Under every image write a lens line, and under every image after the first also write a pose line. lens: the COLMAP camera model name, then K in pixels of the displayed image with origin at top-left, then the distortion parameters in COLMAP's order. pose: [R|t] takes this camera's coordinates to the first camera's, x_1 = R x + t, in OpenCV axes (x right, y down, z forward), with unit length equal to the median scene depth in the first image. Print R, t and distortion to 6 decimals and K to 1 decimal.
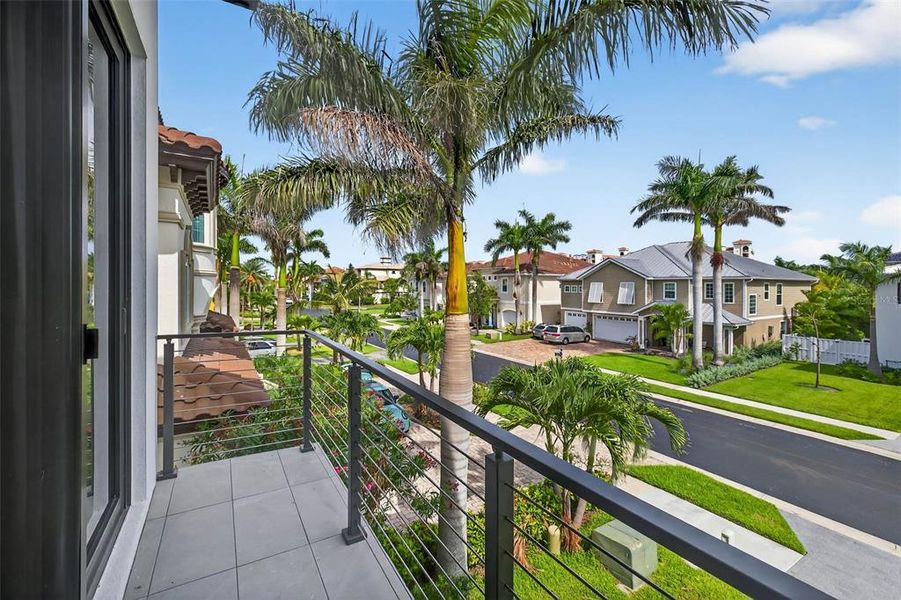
lens RADIAL K [[392.8, 0, 454.4], [0, 392.8, 285.9], [0, 0, 1]] dist [0.003174, 0.000257]
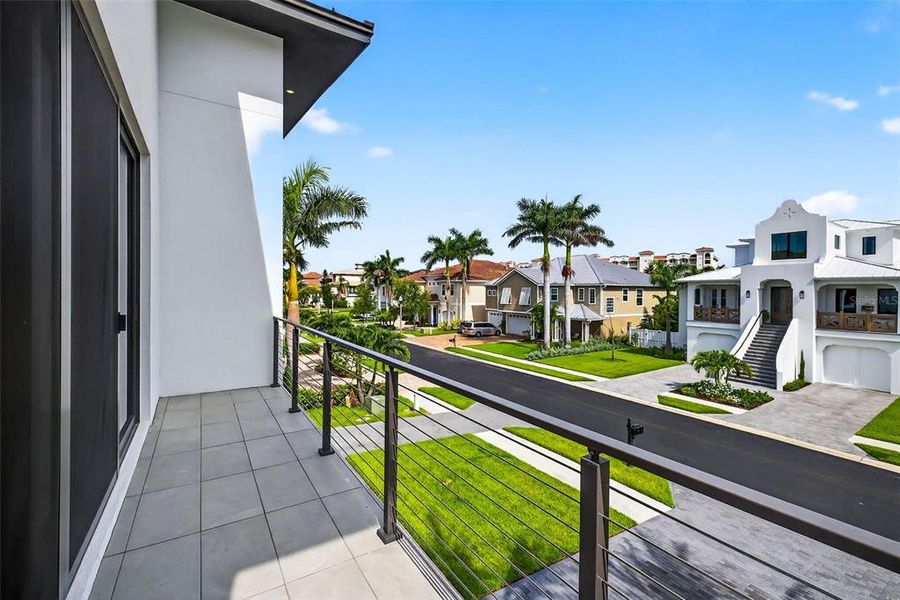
lens RADIAL K [[392.3, 0, 452.6], [0, 392.3, 294.1], [0, 0, 1]] dist [0.003174, 0.000257]
pose [[0.999529, 0.001558, 0.030658, 0.143216], [-0.001850, 0.999953, 0.009497, -0.000332], [-0.030642, -0.009549, 0.999485, -0.223980]]
